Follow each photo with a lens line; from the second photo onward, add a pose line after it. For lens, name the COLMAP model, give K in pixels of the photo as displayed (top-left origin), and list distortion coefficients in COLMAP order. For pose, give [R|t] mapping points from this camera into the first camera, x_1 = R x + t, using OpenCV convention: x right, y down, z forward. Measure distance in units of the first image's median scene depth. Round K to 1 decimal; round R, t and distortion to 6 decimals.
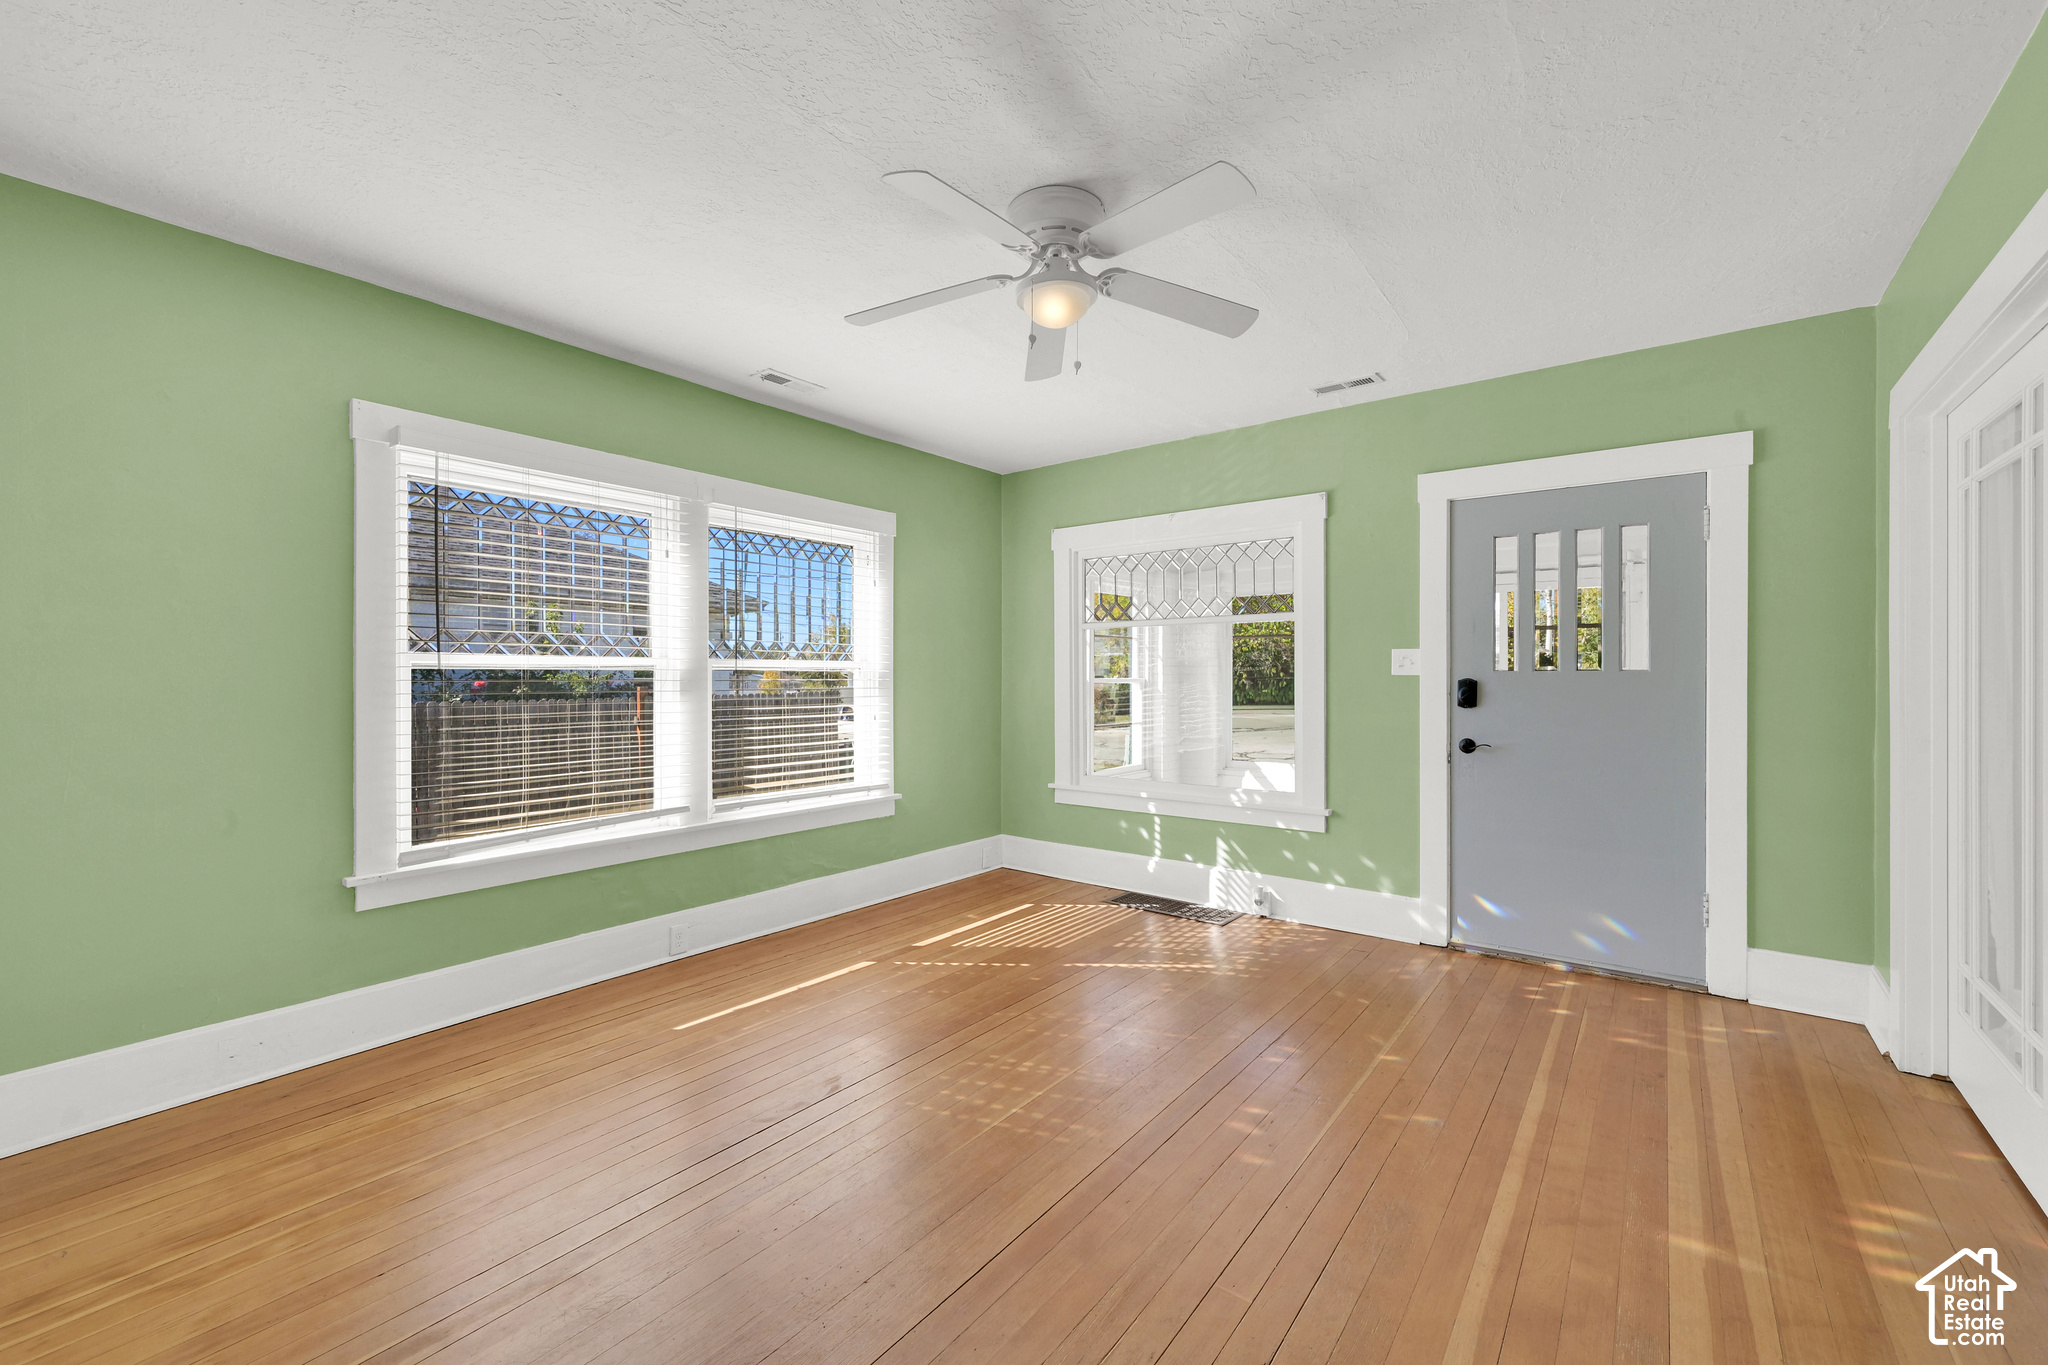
lens RADIAL K [[833.8, 0, 992.3], [0, 833.8, 677.4], [0, 0, 1]] dist [-0.002298, 0.000773]
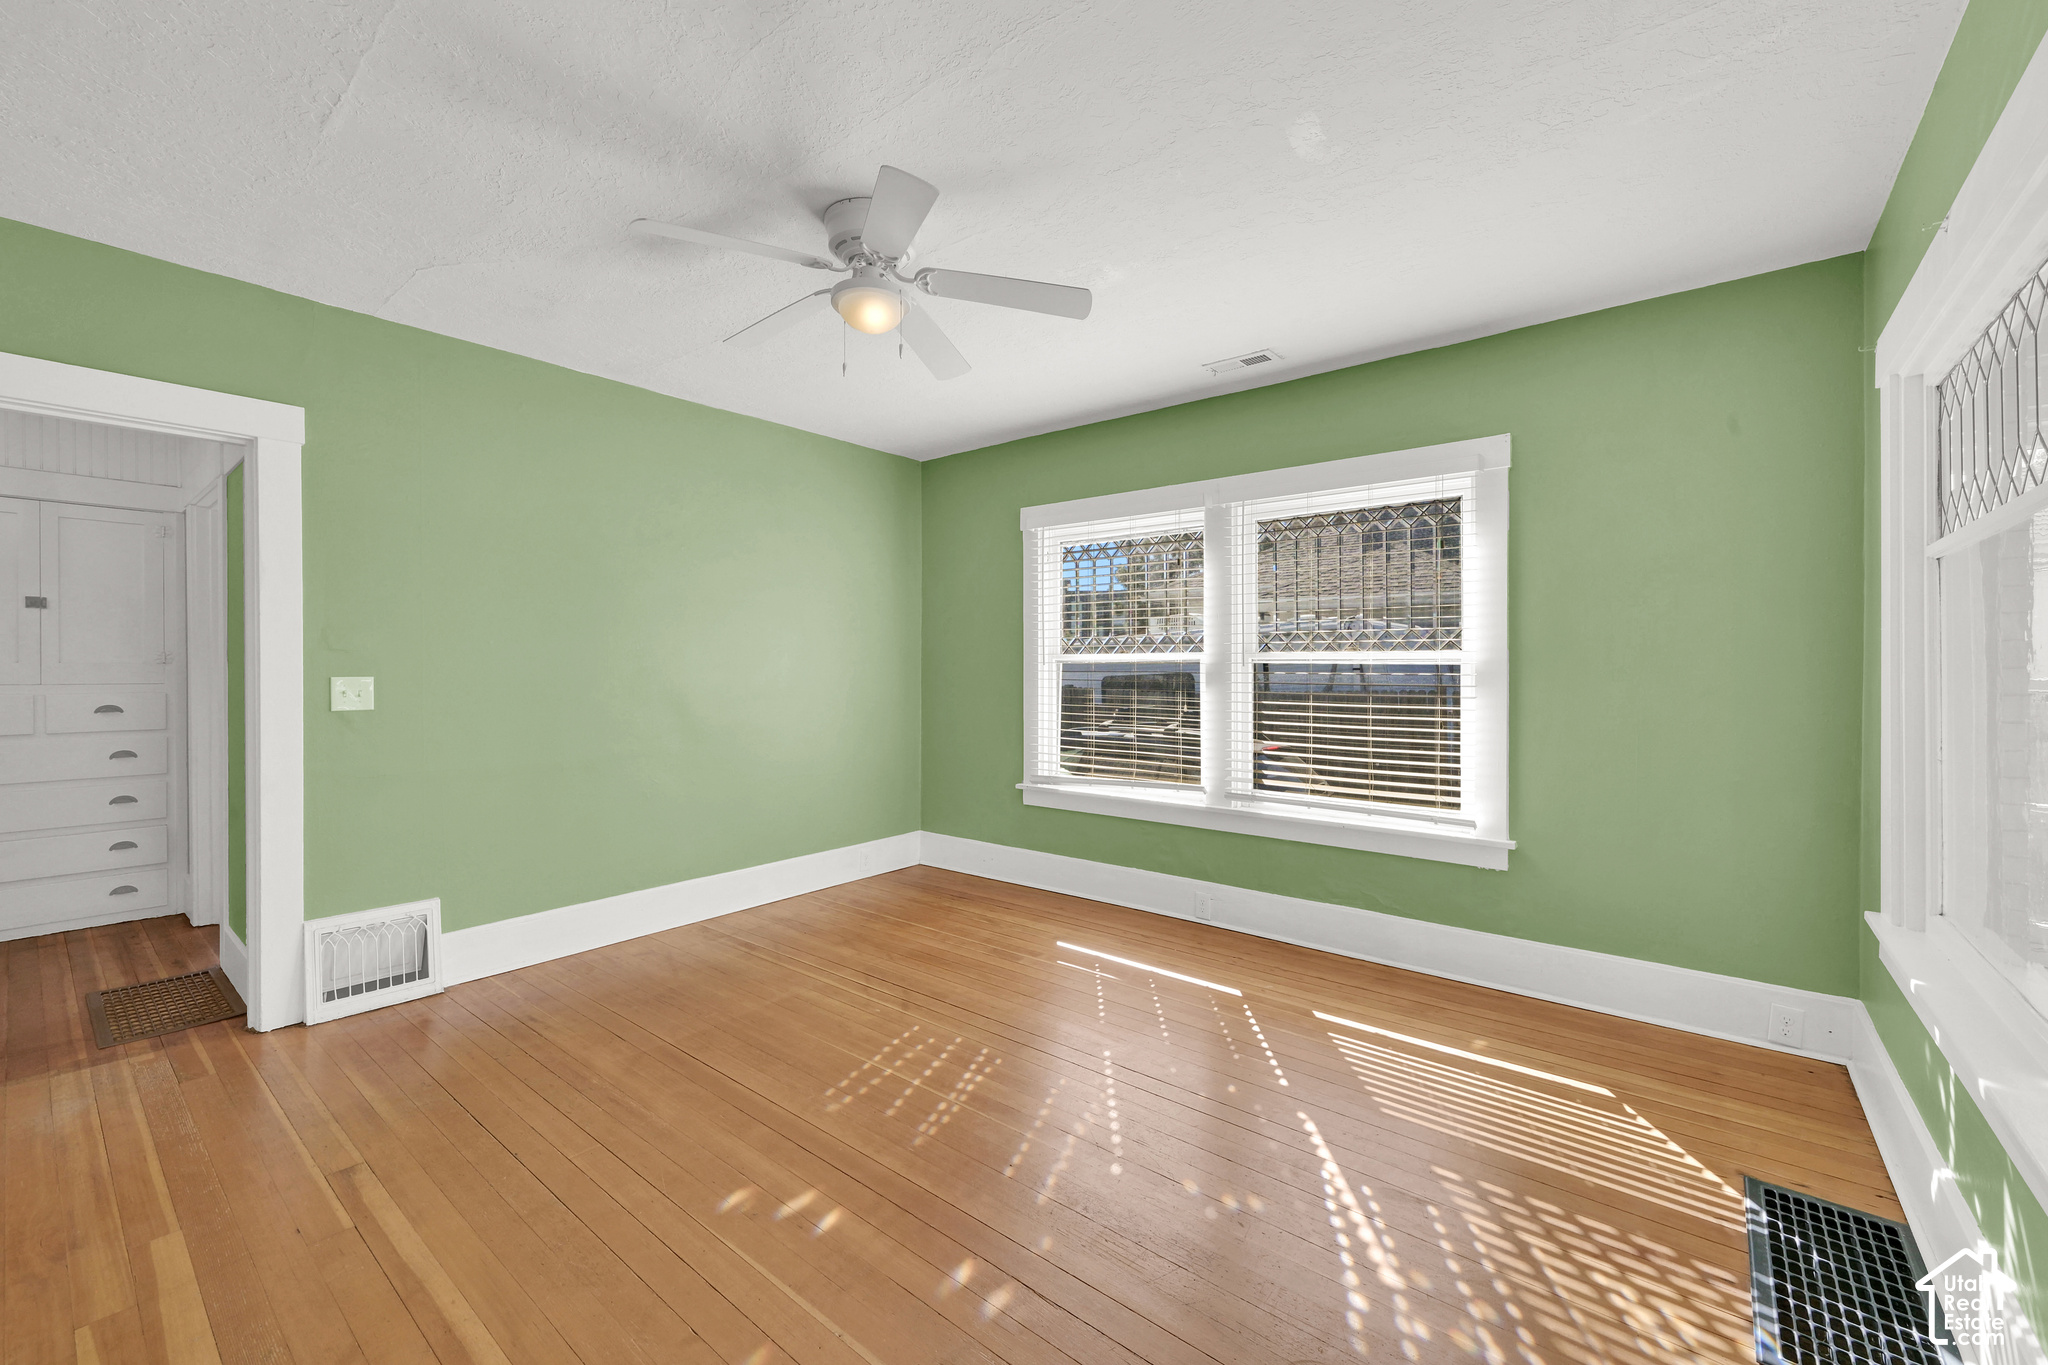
lens RADIAL K [[833.8, 0, 1056.9], [0, 833.8, 672.3], [0, 0, 1]] dist [-0.002298, 0.000773]
pose [[-0.002353, 0.001420, -0.999996, 0.728150], [-0.006707, 0.999976, 0.001436, 0.003226], [0.999975, 0.006711, -0.002343, 0.802694]]
